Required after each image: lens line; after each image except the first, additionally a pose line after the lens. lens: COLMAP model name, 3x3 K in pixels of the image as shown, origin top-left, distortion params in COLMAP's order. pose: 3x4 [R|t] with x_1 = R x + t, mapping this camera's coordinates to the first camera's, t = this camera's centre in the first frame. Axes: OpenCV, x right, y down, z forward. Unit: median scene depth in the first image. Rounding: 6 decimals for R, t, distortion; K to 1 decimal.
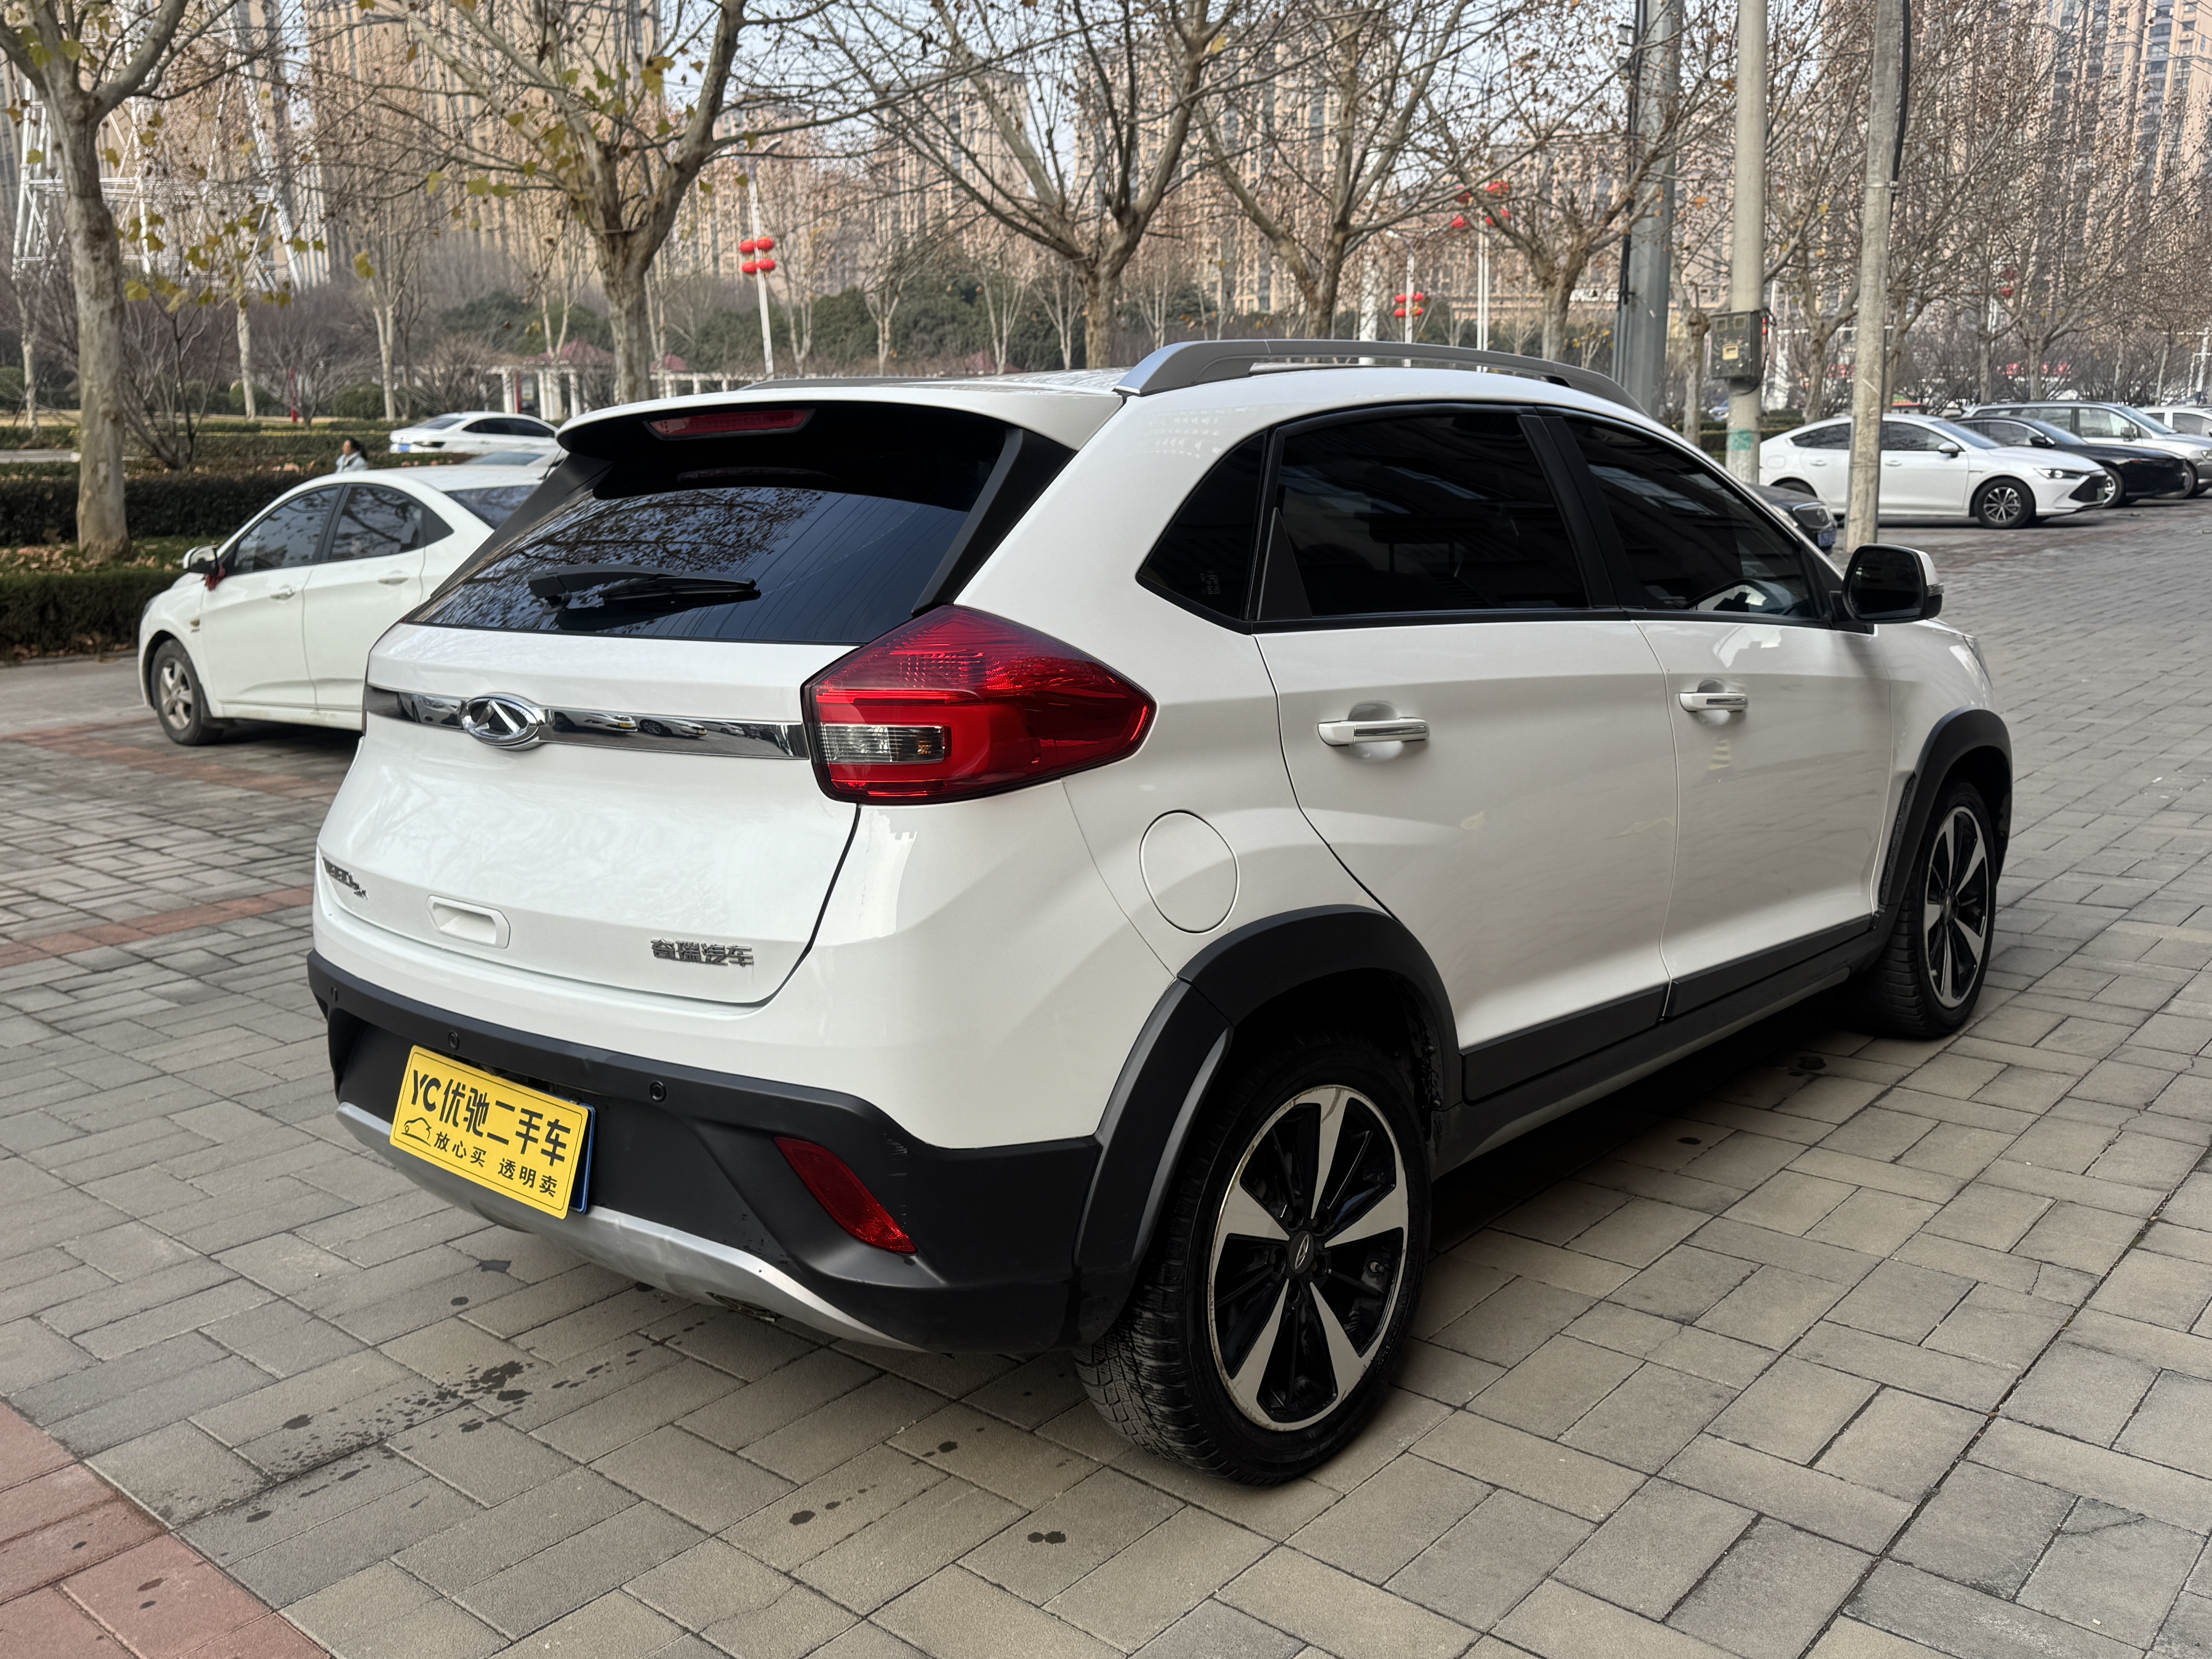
lens RADIAL K [[1888.7, 0, 1103.8], [0, 1888.7, 814.1], [0, 0, 1]] dist [0.128850, -0.229629]
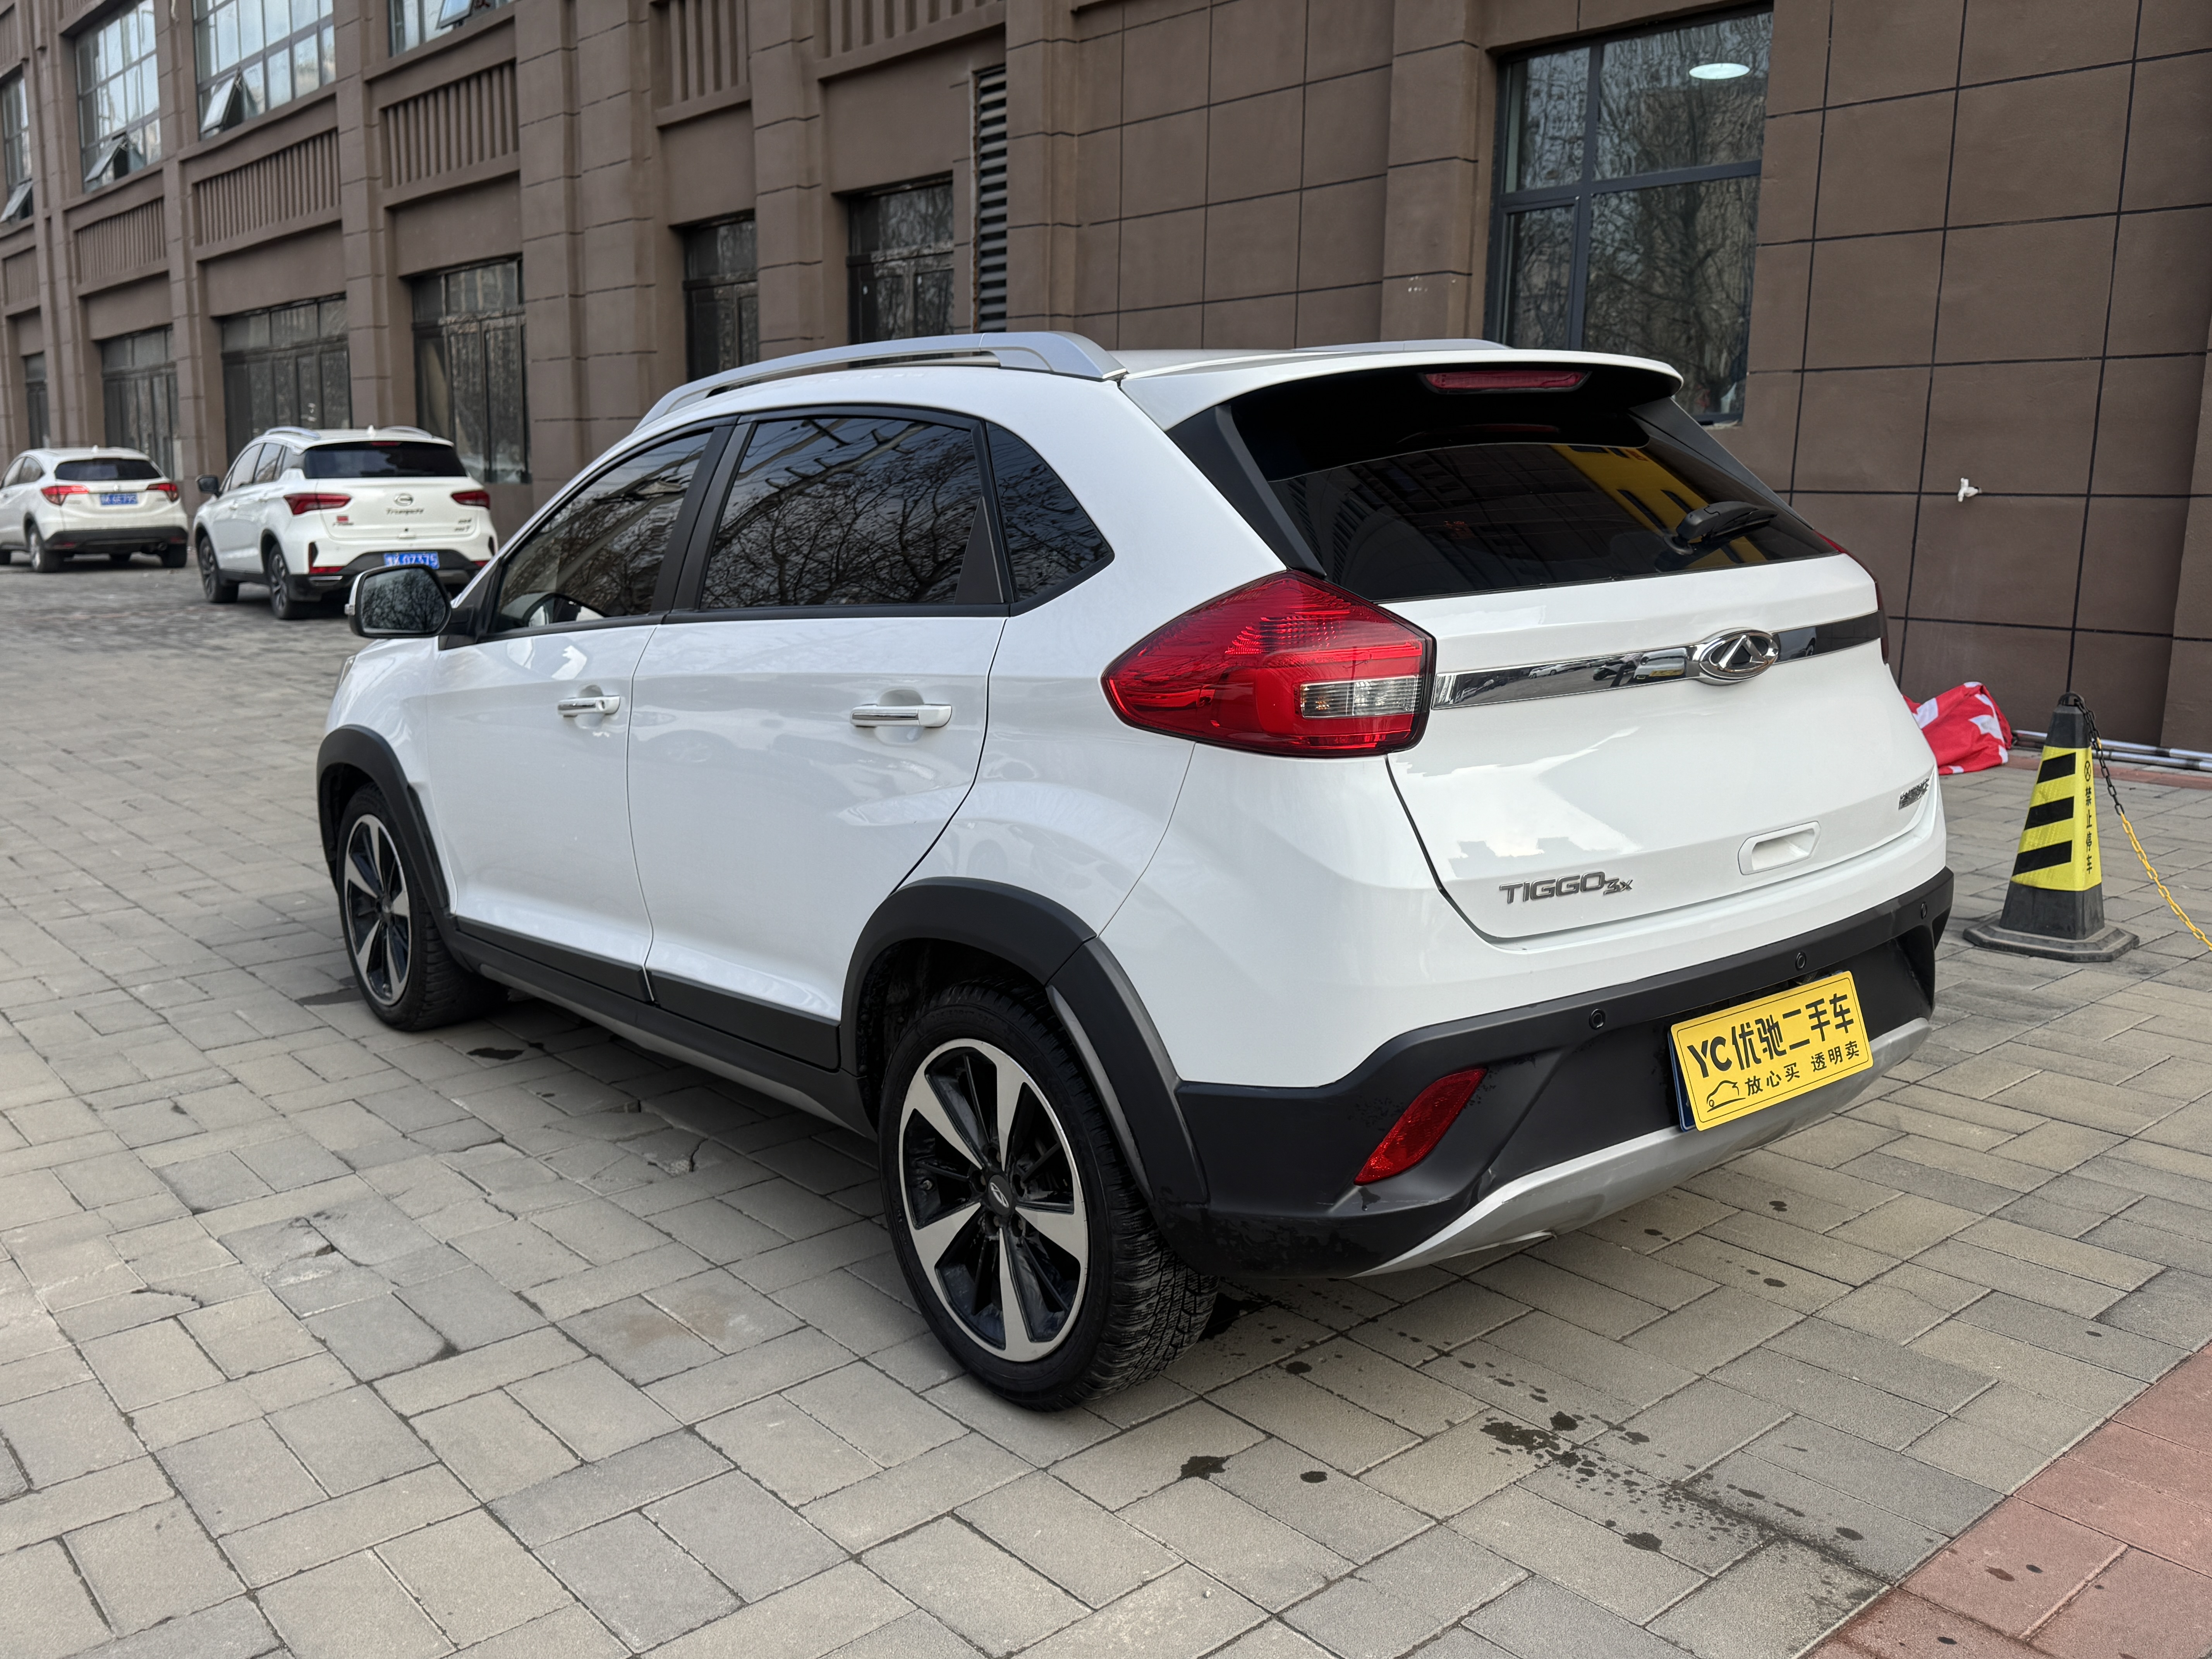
lens RADIAL K [[1888.7, 0, 1103.8], [0, 1888.7, 814.1], [0, 0, 1]] dist [0.128850, -0.229629]
pose [[0.152771, -0.153991, 0.976190, -1.378756], [0.194668, 0.973121, 0.123042, -0.157597], [-0.968899, 0.171236, 0.178641, 1.155064]]
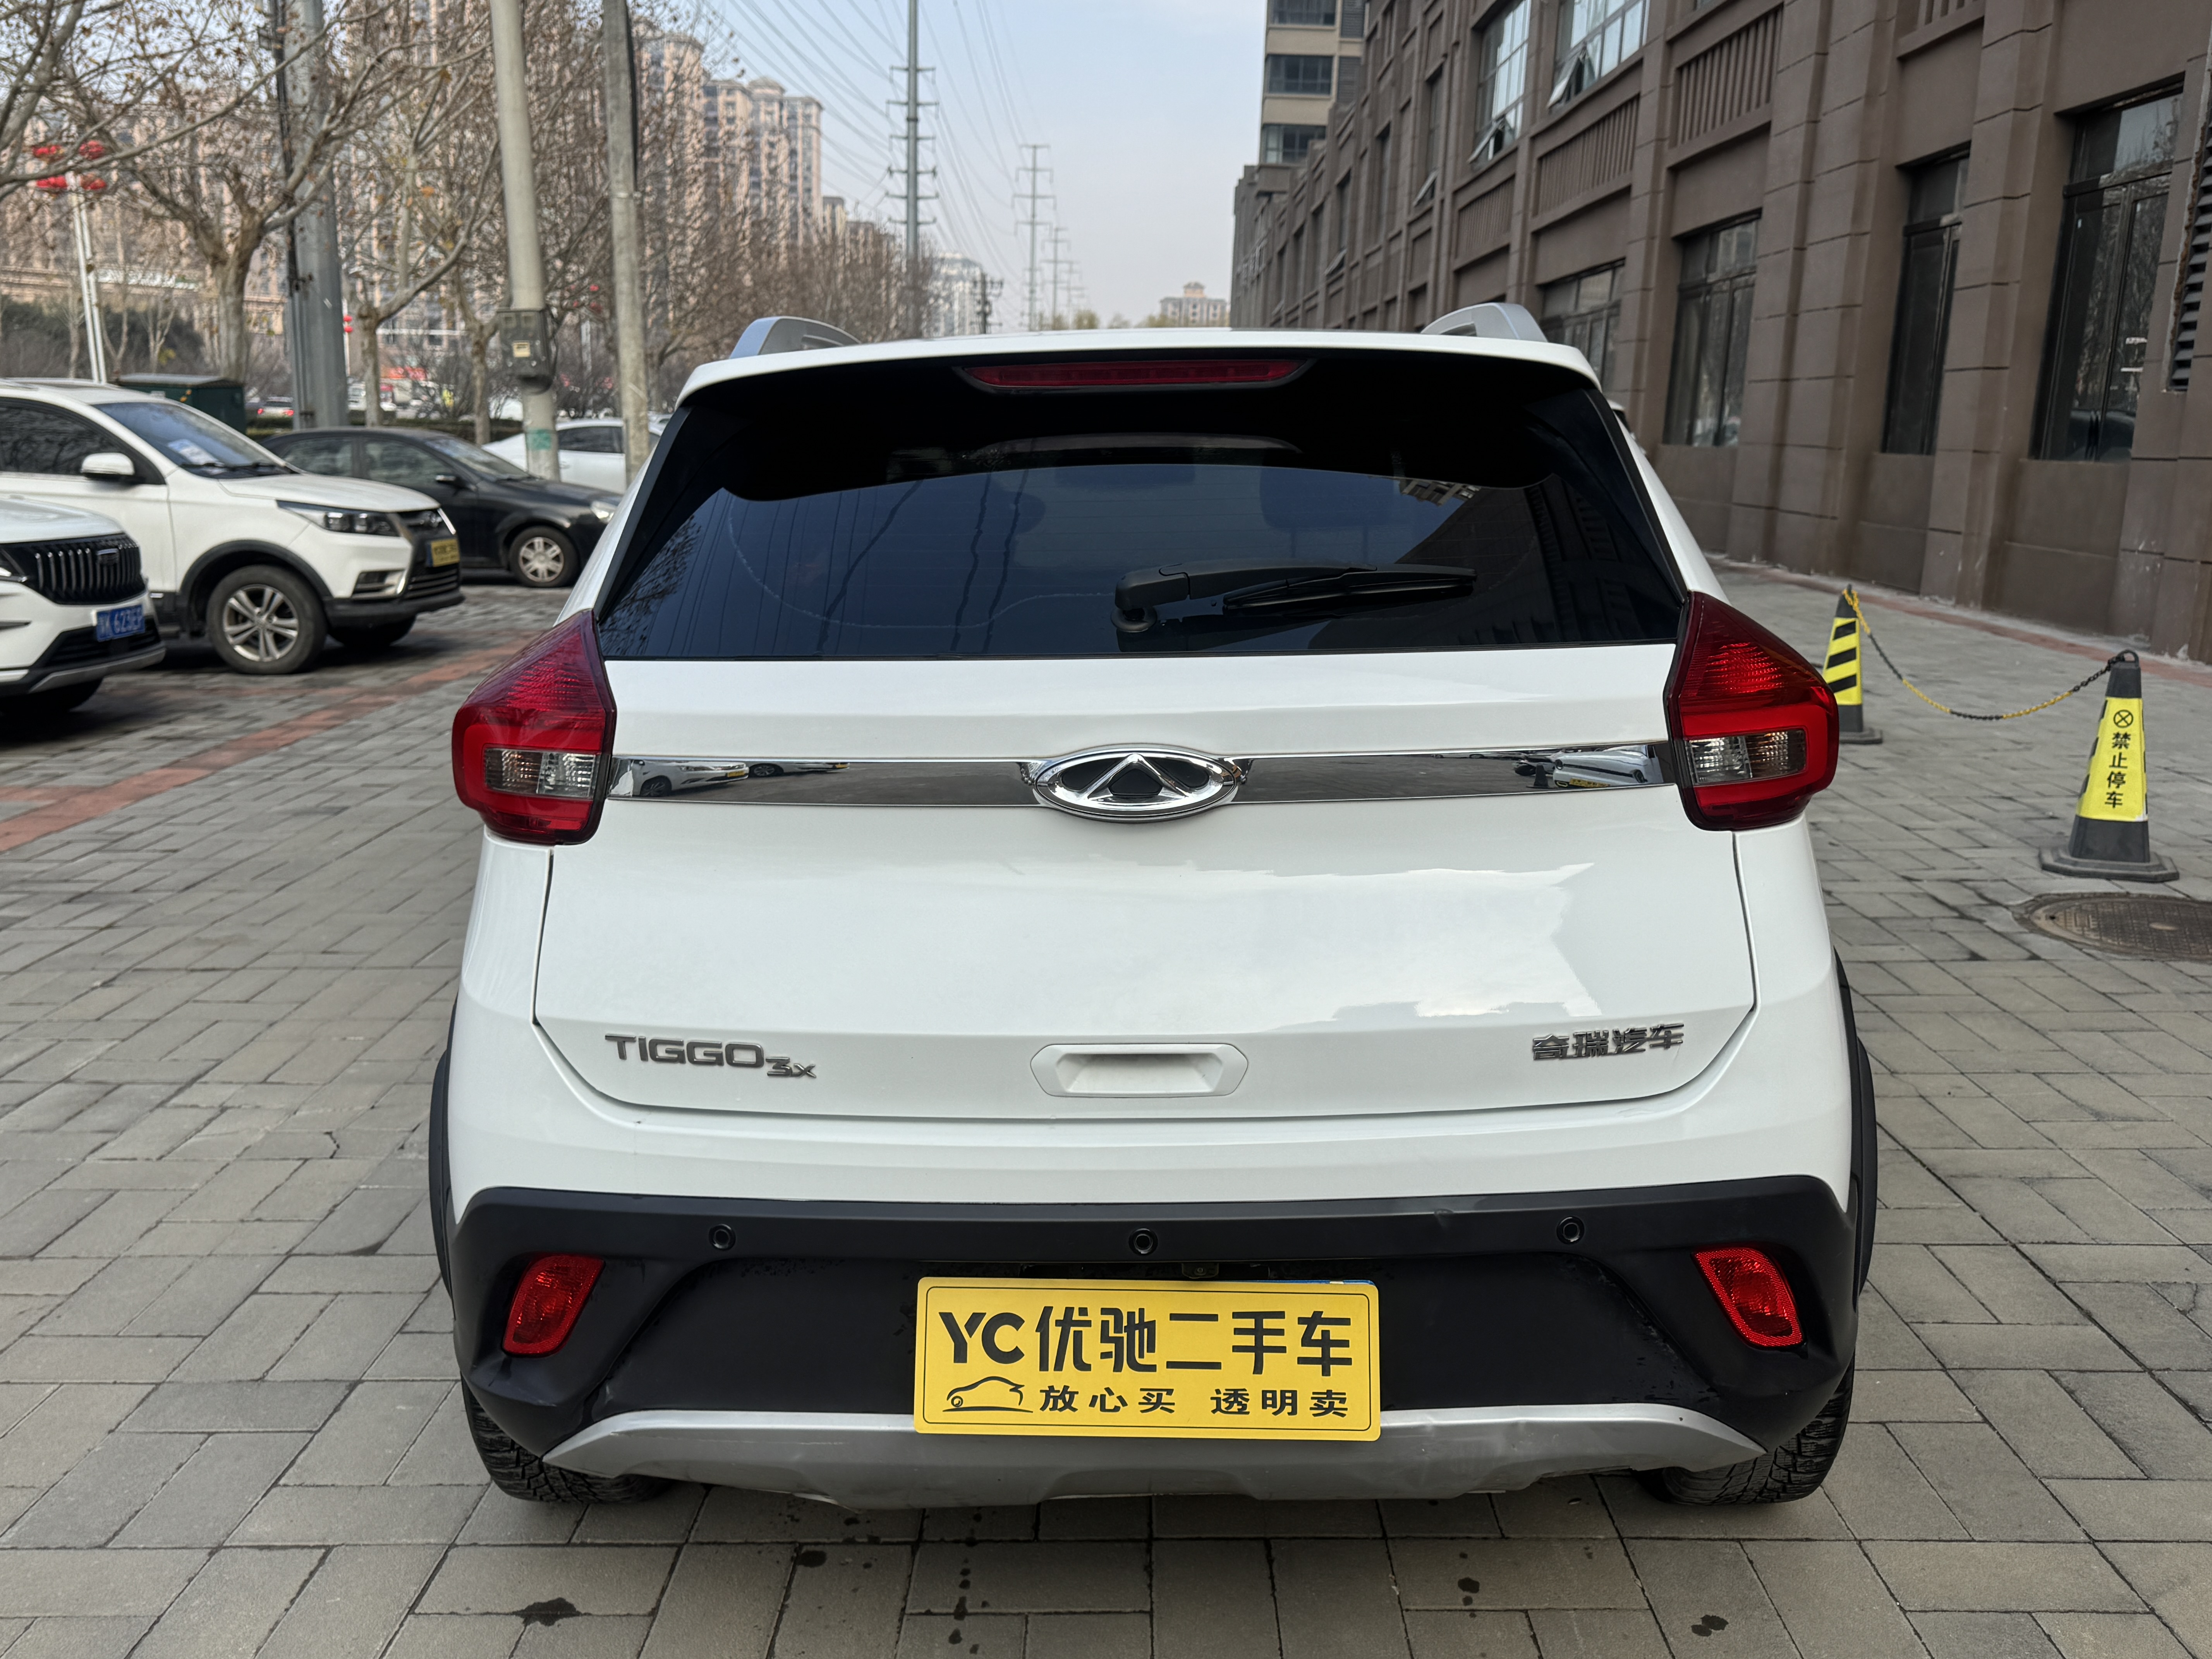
lens RADIAL K [[1888.7, 0, 1103.8], [0, 1888.7, 814.1], [0, 0, 1]] dist [0.128850, -0.229629]
pose [[0.759817, -0.102664, 0.641980, -0.773204], [0.103455, 0.993964, 0.036508, -0.063718], [-0.641853, 0.038677, 0.765851, 0.466782]]
